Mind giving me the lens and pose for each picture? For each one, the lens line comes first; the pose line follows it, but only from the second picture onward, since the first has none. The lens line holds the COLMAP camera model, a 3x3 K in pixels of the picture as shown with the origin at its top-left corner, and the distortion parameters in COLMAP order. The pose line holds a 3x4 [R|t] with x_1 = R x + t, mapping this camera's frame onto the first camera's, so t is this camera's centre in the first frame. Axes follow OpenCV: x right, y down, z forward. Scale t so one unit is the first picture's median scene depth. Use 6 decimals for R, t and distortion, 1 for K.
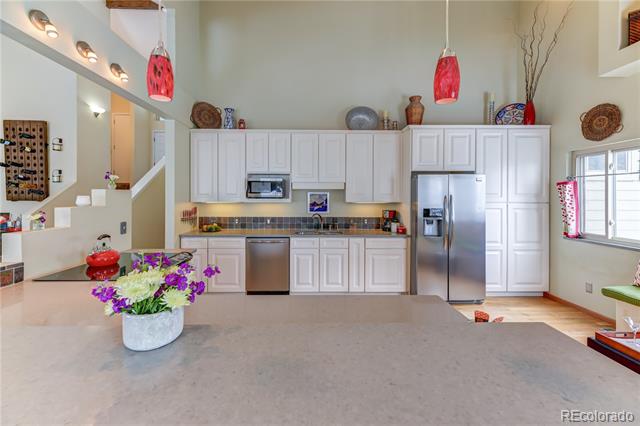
lens RADIAL K [[256.5, 0, 310.5], [0, 256.5, 194.9], [0, 0, 1]] dist [0.012153, -0.002116]
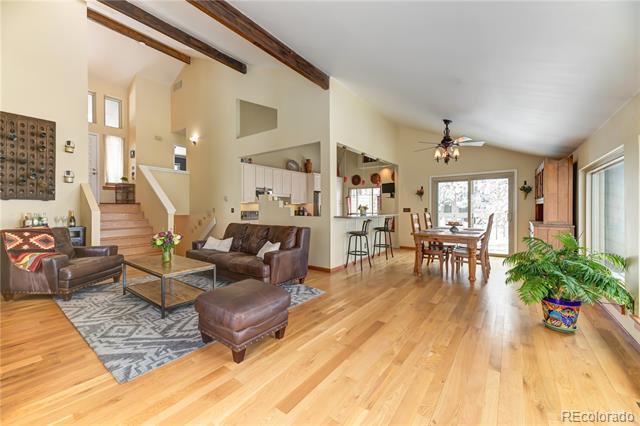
lens RADIAL K [[256.5, 0, 318.3], [0, 256.5, 210.4], [0, 0, 1]] dist [0.012153, -0.002116]
pose [[0.616291, -0.010166, 0.787453, -1.472635], [0.002620, 0.999938, 0.010860, 0.069357], [-0.787514, -0.004630, 0.616279, -0.560321]]
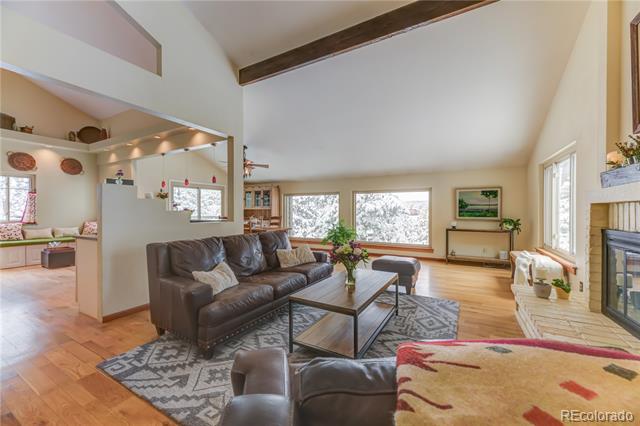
lens RADIAL K [[256.5, 0, 321.2], [0, 256.5, 213.2], [0, 0, 1]] dist [0.012153, -0.002116]
pose [[-0.867010, -0.003608, 0.498278, -1.360199], [-0.000415, 0.999979, 0.006519, 0.071215], [-0.498291, 0.005445, -0.866993, 0.987504]]
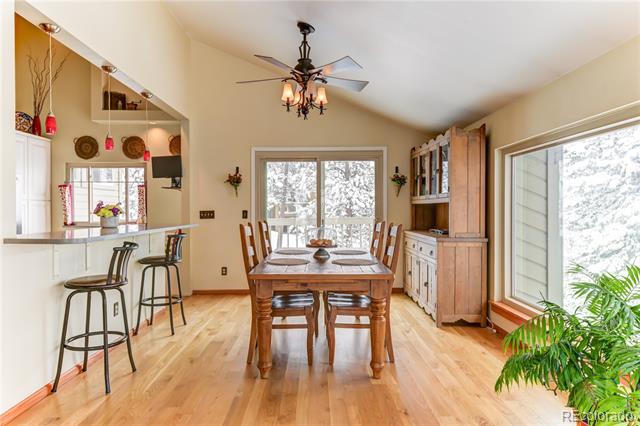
lens RADIAL K [[417.4, 0, 320.9], [0, 417.4, 212.9], [0, 0, 1]] dist [0.005073, -0.002111]
pose [[0.005897, -0.007563, 0.999954, -1.042715], [0.001981, 0.999970, 0.007552, 0.071431], [-0.999981, 0.001936, 0.005912, -0.311770]]
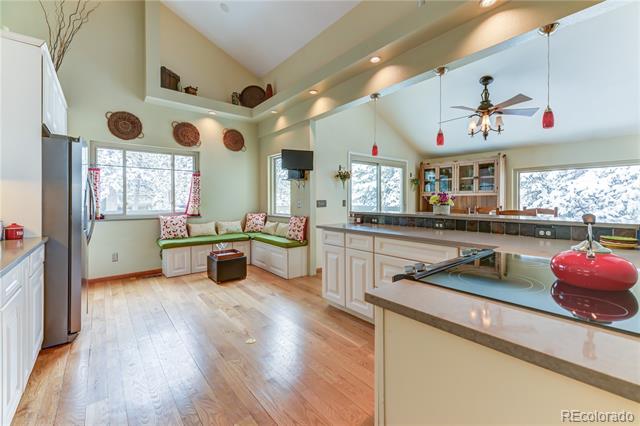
lens RADIAL K [[268.2, 0, 323.5], [0, 268.2, 203.8], [0, 0, 1]] dist [0.002907, -0.000050]
pose [[-0.633371, -0.008477, 0.773802, -0.422341], [0.003649, 0.999896, 0.013942, 0.073197], [-0.773840, 0.011654, -0.633274, 0.832321]]
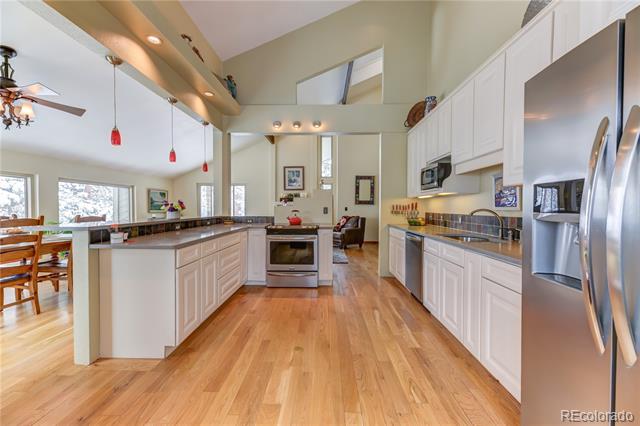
lens RADIAL K [[256.5, 0, 320.4], [0, 256.5, 210.4], [0, 0, 1]] dist [0.012153, -0.002116]
pose [[-0.018203, 0.005067, -0.999821, 0.671428], [0.001472, 0.999986, 0.005041, 0.076974], [0.999833, -0.001380, -0.018210, 0.650834]]
